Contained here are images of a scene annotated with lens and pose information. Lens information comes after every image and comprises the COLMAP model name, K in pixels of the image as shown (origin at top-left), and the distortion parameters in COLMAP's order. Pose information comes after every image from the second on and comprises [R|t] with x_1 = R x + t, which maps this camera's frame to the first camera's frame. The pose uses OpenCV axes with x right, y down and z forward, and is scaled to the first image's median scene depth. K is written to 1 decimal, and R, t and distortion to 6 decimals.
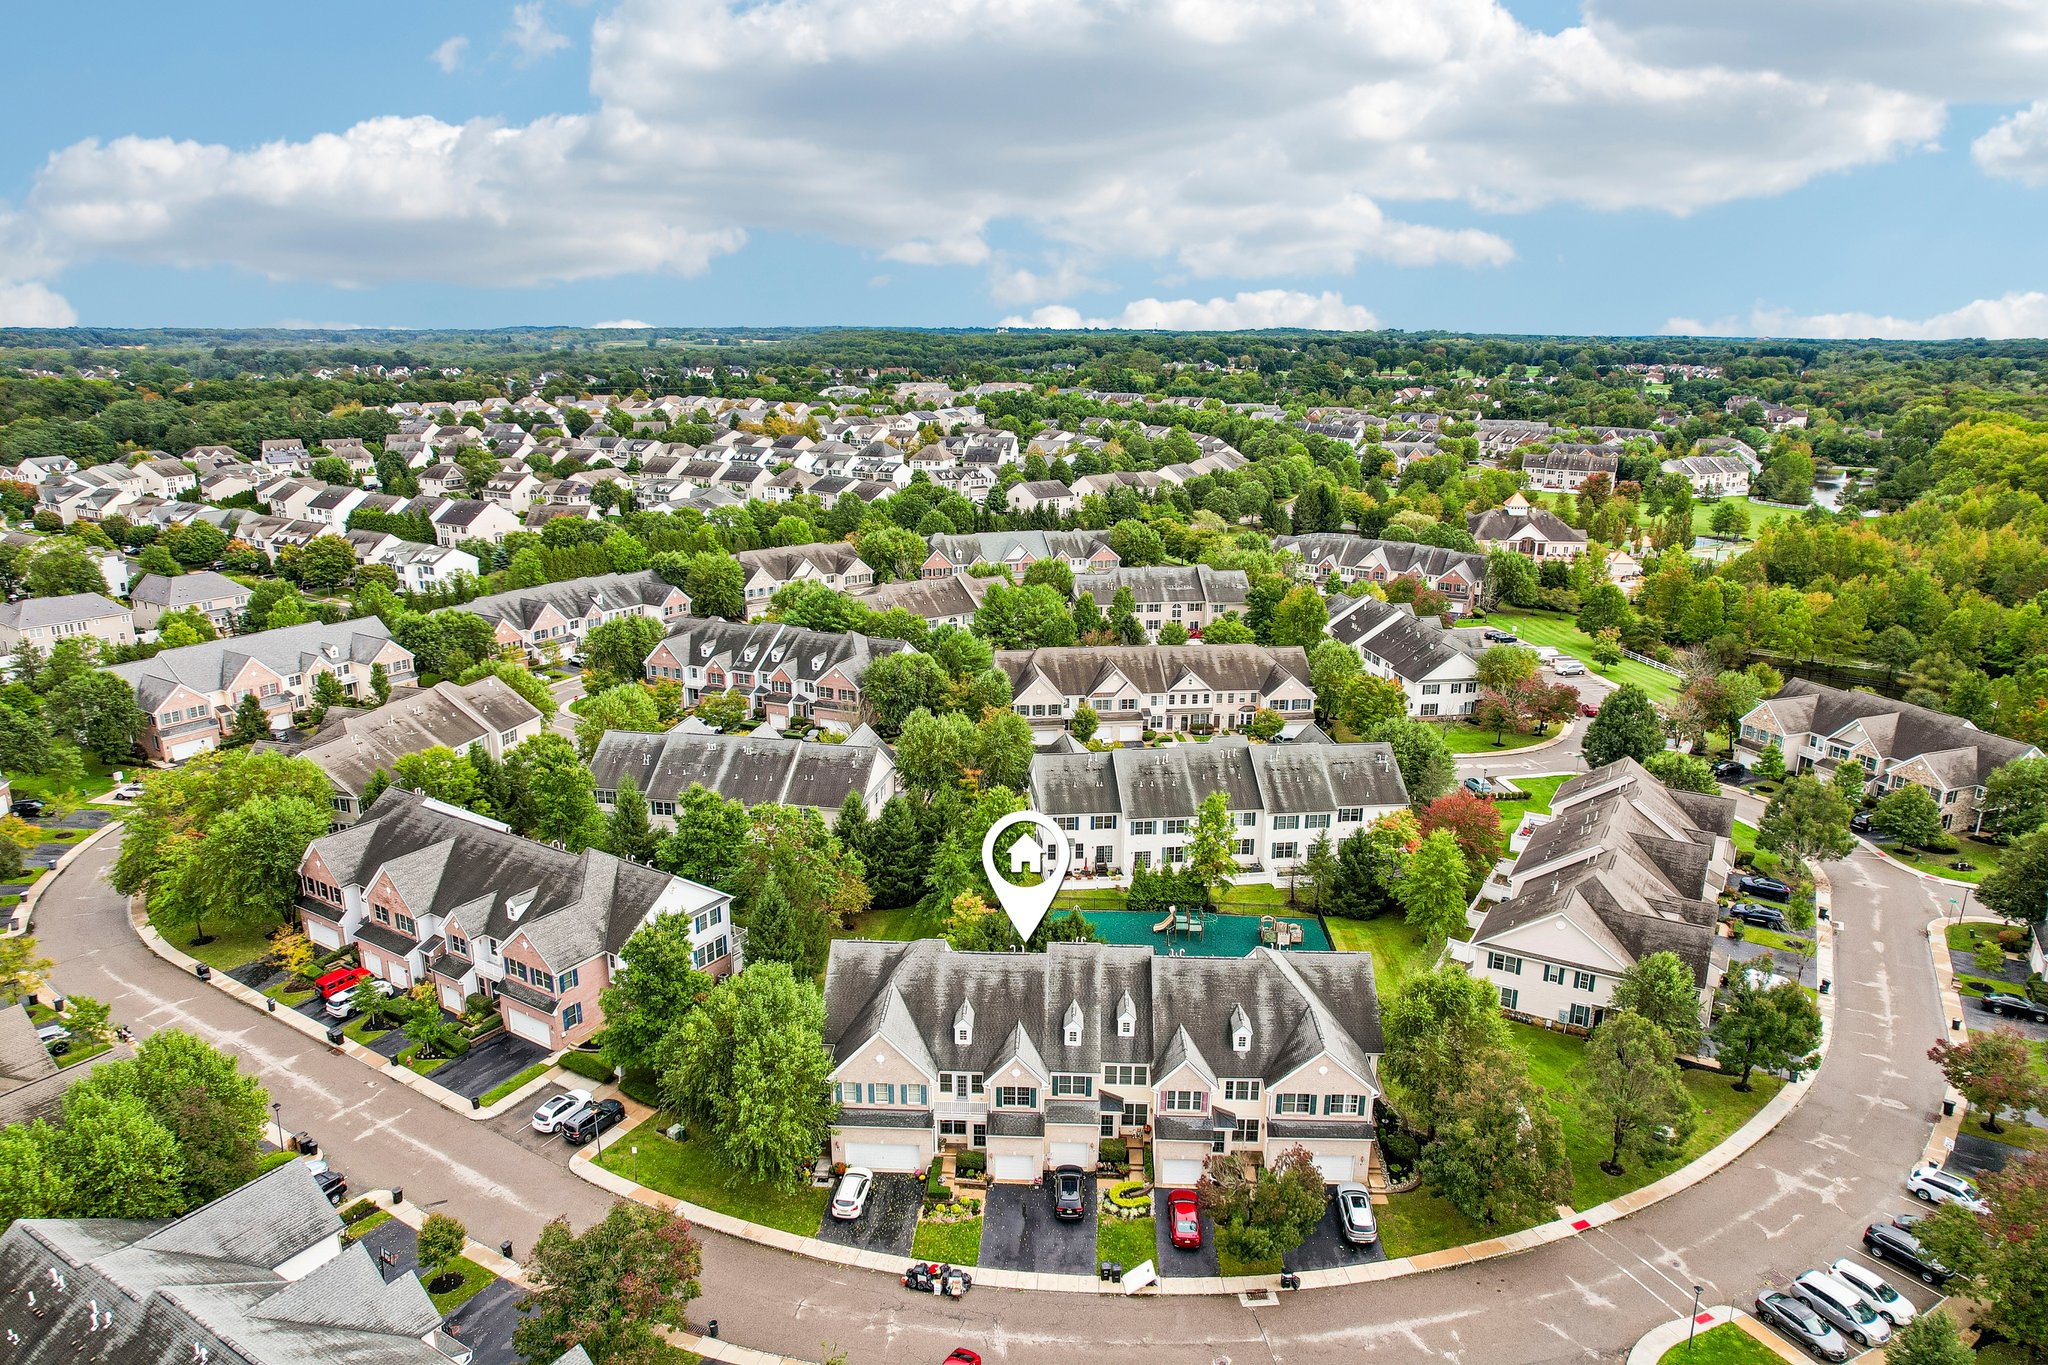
lens RADIAL K [[1307.3, 0, 1025.6], [0, 1307.3, 677.0], [0, 0, 1]] dist [-0.067736, 0.055652]
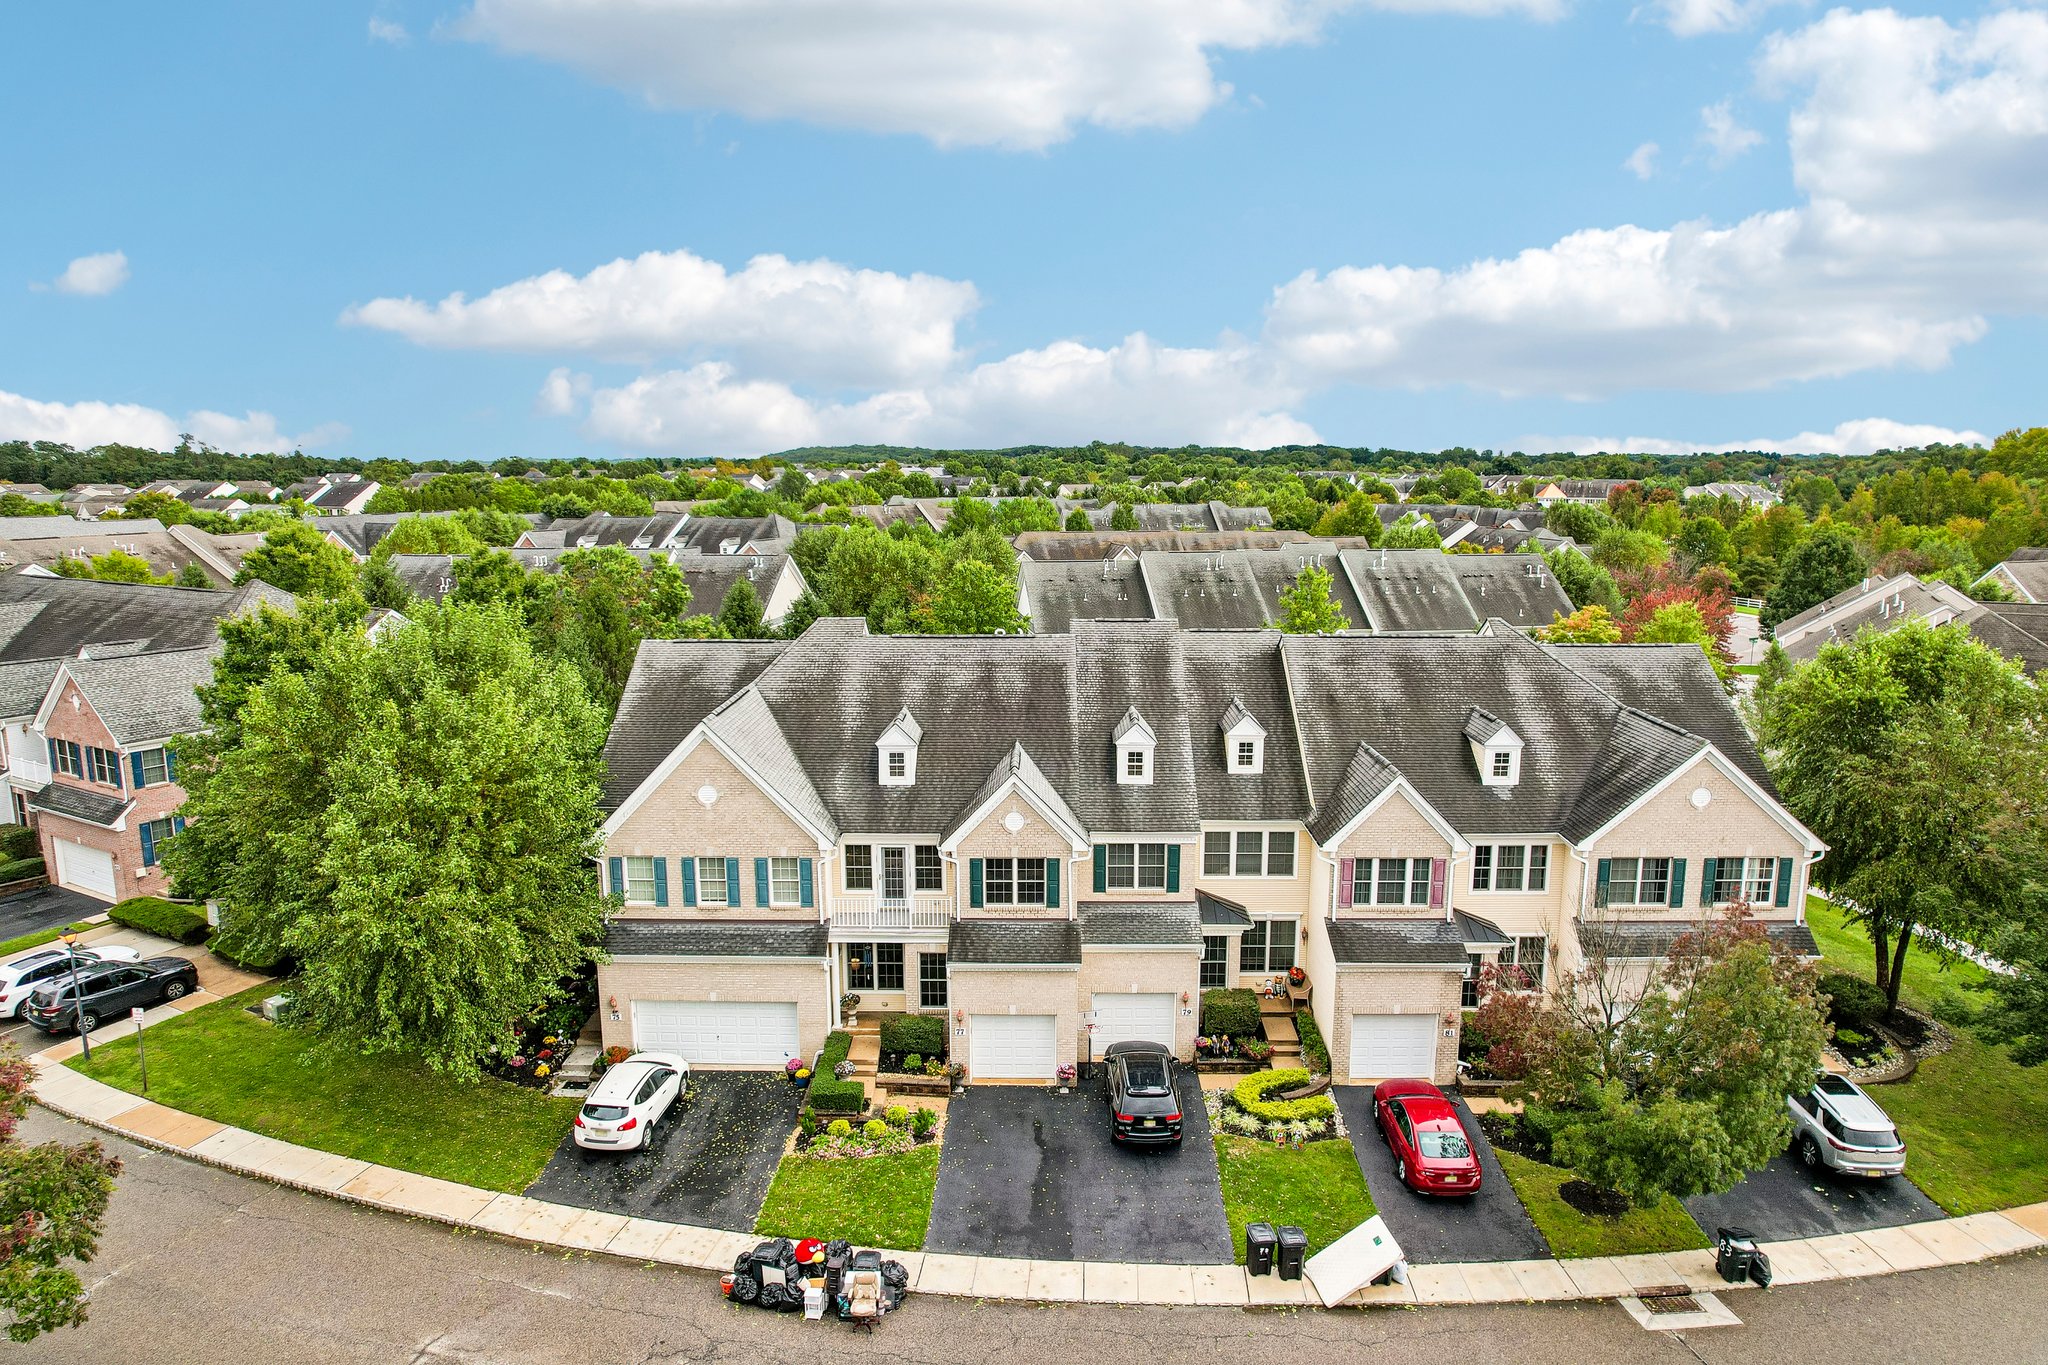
lens RADIAL K [[1307.3, 0, 1025.0], [0, 1307.3, 680.1], [0, 0, 1]] dist [-0.067736, 0.055652]
pose [[0.999682, -0.011843, 0.022265, -0.012741], [0.013982, 0.995040, -0.098489, 0.296590], [-0.020988, 0.098769, 0.994889, 0.545947]]
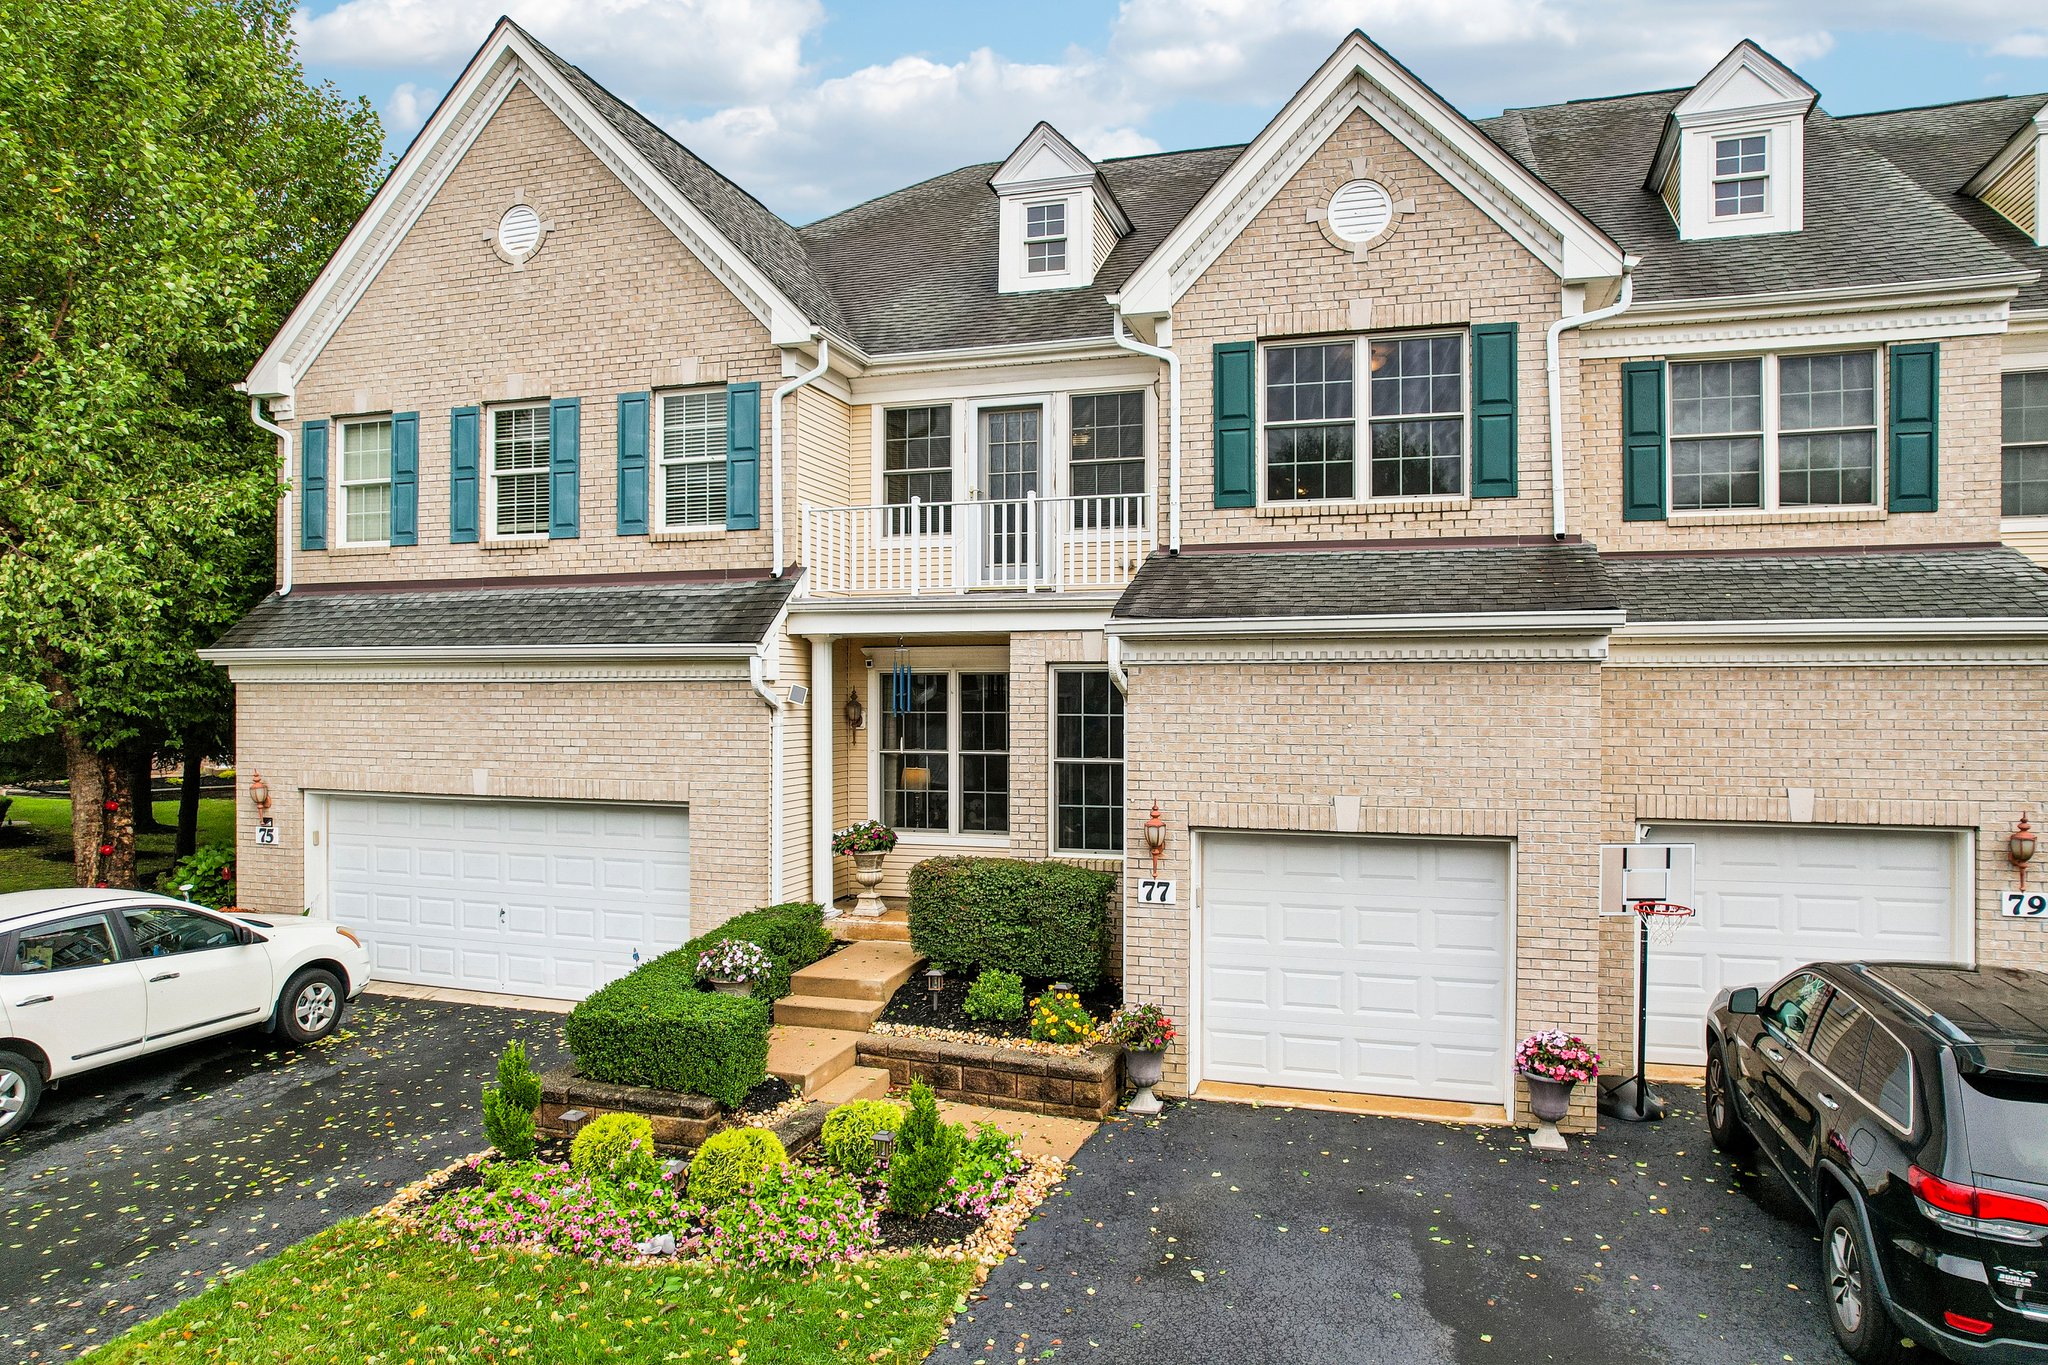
lens RADIAL K [[1307.3, 0, 1029.3], [0, 1307.3, 692.5], [0, 0, 1]] dist [-0.067736, 0.055652]
pose [[0.966947, -0.003448, -0.254954, -0.006207], [-0.063603, 0.965039, -0.254272, 0.384331], [0.246917, 0.262083, 0.932923, 0.867866]]
